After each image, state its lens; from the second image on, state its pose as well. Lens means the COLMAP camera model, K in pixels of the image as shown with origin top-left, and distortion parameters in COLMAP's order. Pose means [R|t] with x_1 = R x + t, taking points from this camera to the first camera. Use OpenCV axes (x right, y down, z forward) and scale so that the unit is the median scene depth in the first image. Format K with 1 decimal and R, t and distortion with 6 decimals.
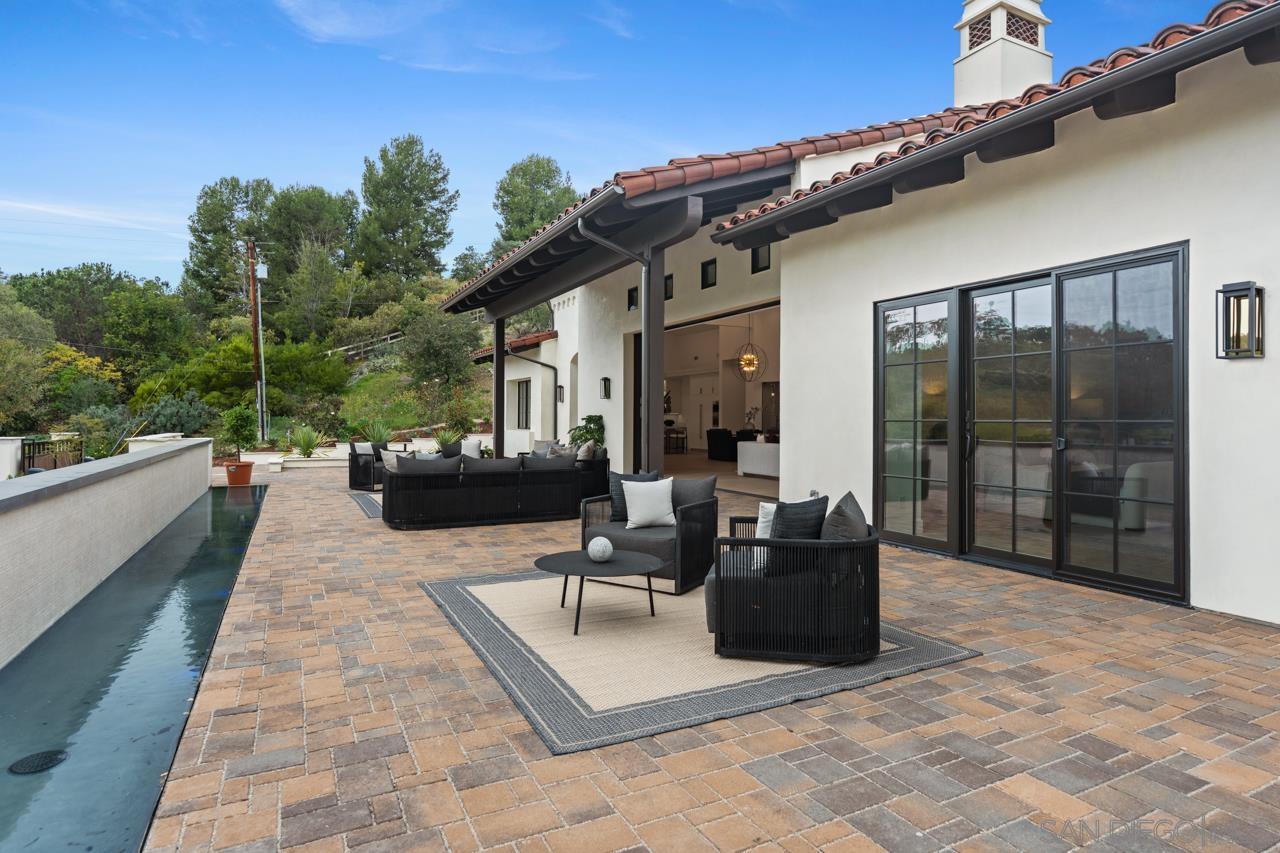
lens RADIAL K [[675.2, 0, 638.9], [0, 675.2, 431.8], [0, 0, 1]] dist [-0.001199, -0.000809]
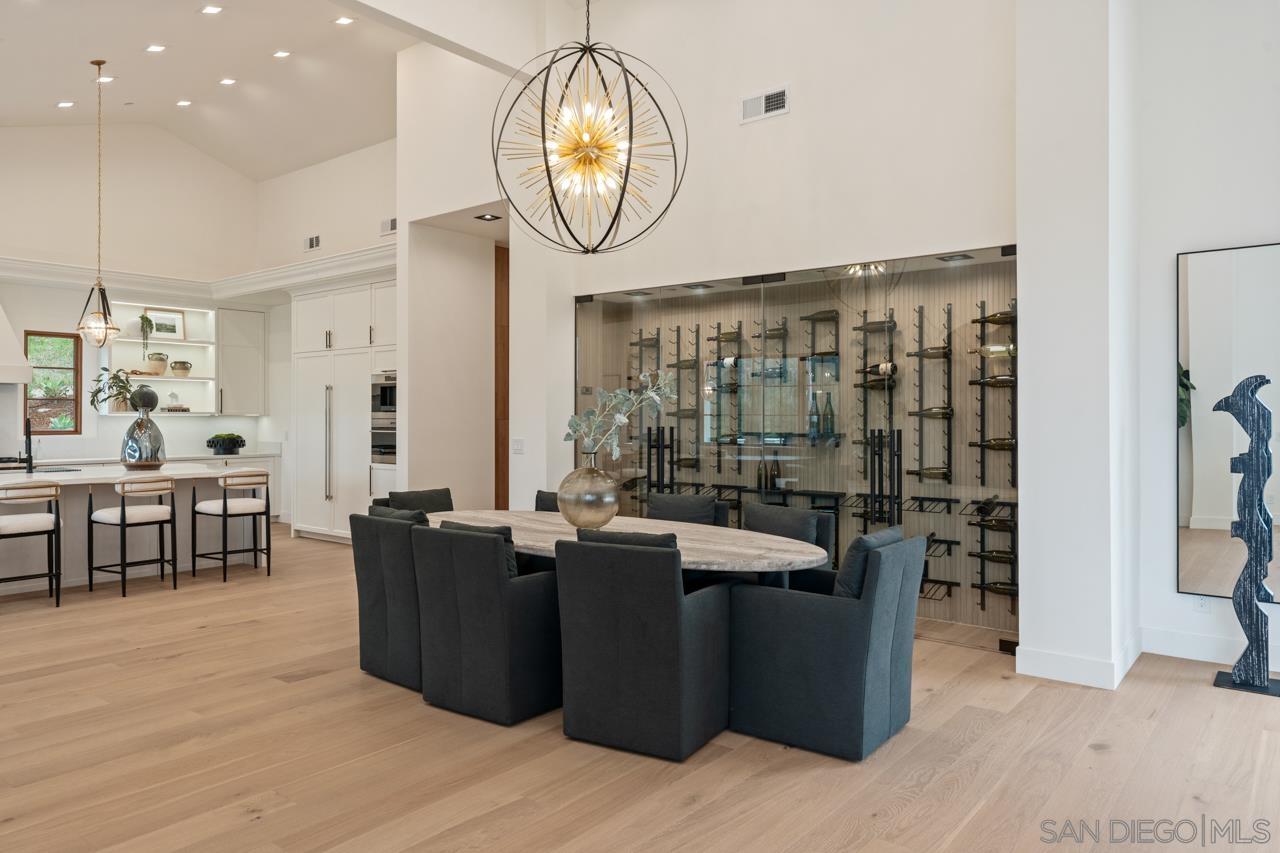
lens RADIAL K [[858.1, 0, 640.2], [0, 858.1, 416.7], [0, 0, 1]] dist [-0.001015, 0.000247]
pose [[0.912146, -0.002353, 0.409859, 0.263474], [0.010739, 0.999777, -0.018161, -0.082855], [-0.409725, 0.020967, 0.911968, 2.560185]]
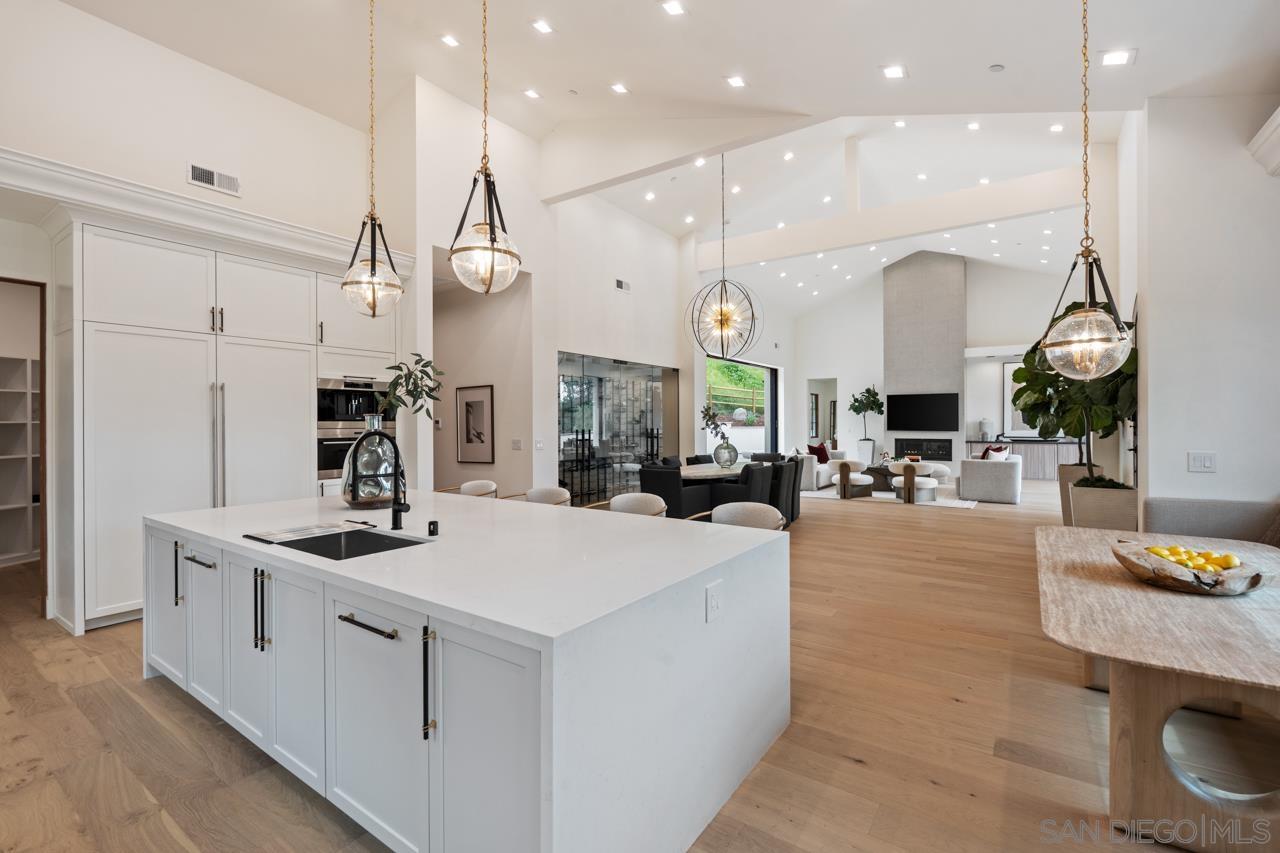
lens RADIAL K [[558.4, 0, 649.9], [0, 558.4, 424.0], [0, 0, 1]] dist [-0.006497, 0.000703]
pose [[-0.482645, -0.002141, 0.875814, -0.511504], [0.022592, 0.999634, 0.014893, -0.118391], [-0.875525, 0.026974, -0.482420, 4.043876]]
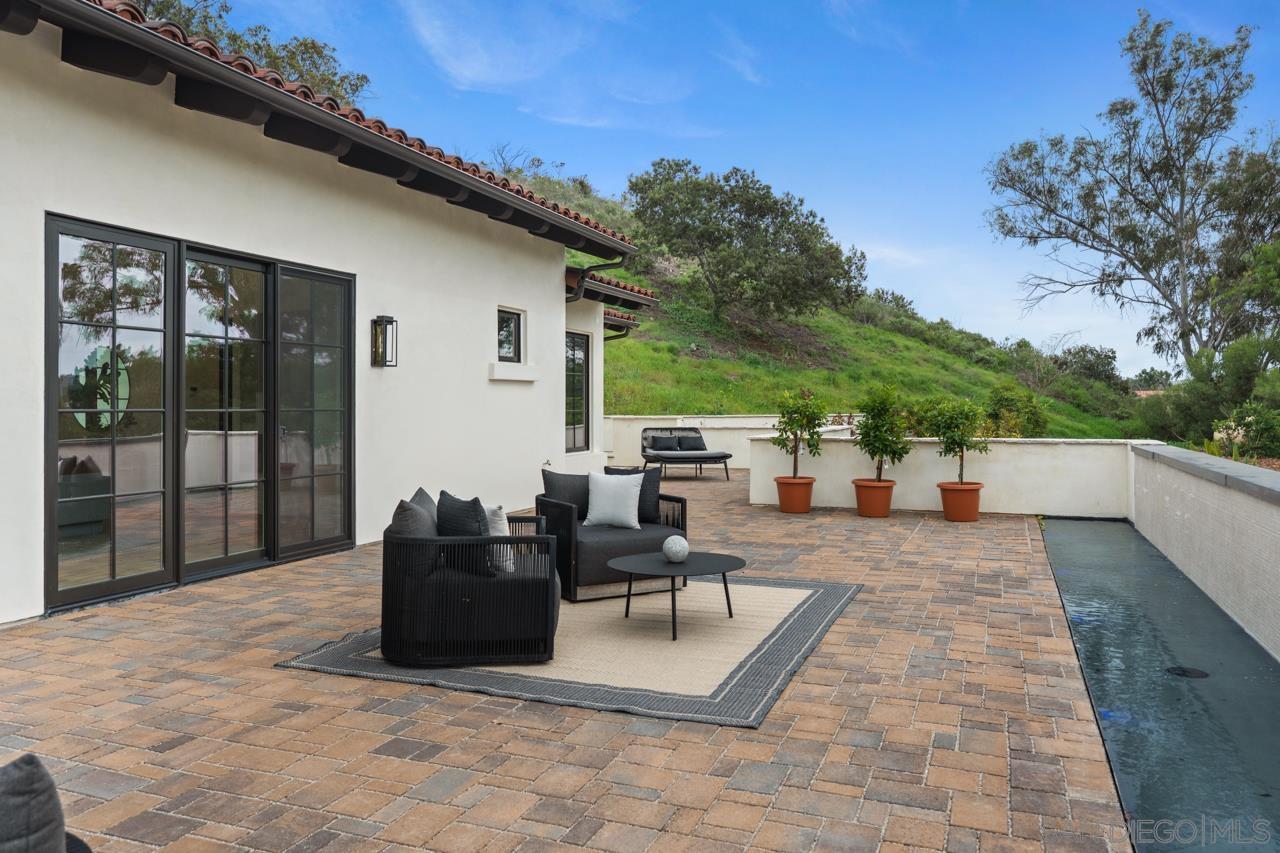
lens RADIAL K [[858.1, 0, 641.6], [0, 858.1, 422.6], [0, 0, 1]] dist [-0.001015, 0.000247]
pose [[-0.650025, -0.012098, 0.759816, -0.639184], [0.018285, 0.999335, 0.031554, -0.025246], [-0.759693, 0.034404, -0.649372, 1.244100]]
